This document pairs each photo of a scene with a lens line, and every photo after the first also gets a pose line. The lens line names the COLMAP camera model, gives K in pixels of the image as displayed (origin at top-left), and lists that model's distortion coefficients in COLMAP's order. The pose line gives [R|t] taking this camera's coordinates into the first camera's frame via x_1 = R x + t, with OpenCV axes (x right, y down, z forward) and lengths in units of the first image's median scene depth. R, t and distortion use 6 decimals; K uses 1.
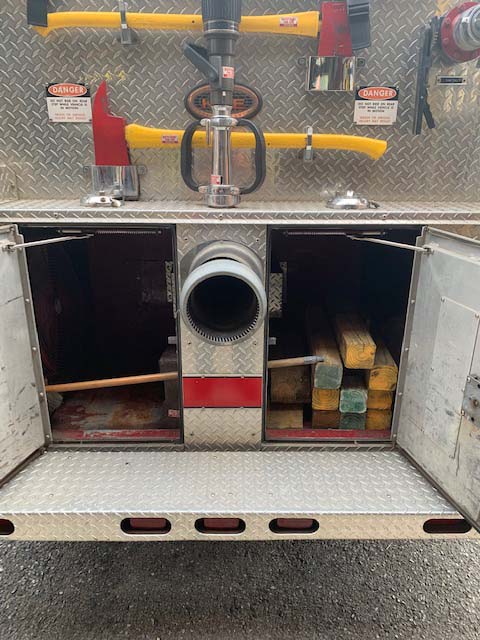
lens RADIAL K [[496.7, 0, 243.9], [0, 496.7, 322.6], [0, 0, 1]] dist [0.049526, -0.049860]
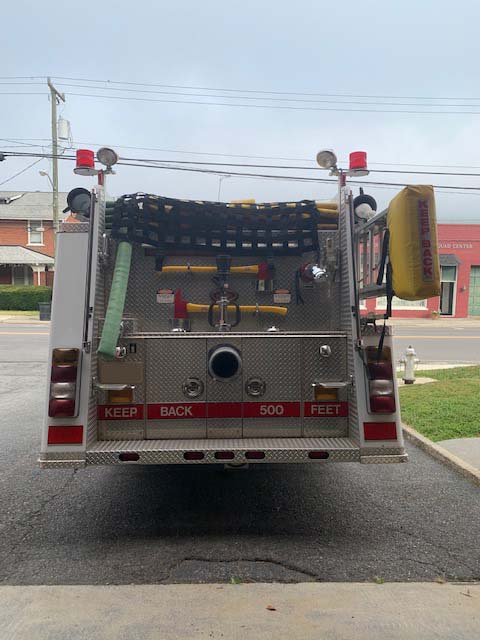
lens RADIAL K [[496.7, 0, 240.2], [0, 496.7, 319.8], [0, 0, 1]] dist [0.049526, -0.049860]
pose [[0.999618, -0.010698, 0.025495, -0.025756], [0.018530, 0.943593, -0.330588, 0.570135], [-0.020521, 0.330934, 0.943431, -1.482527]]
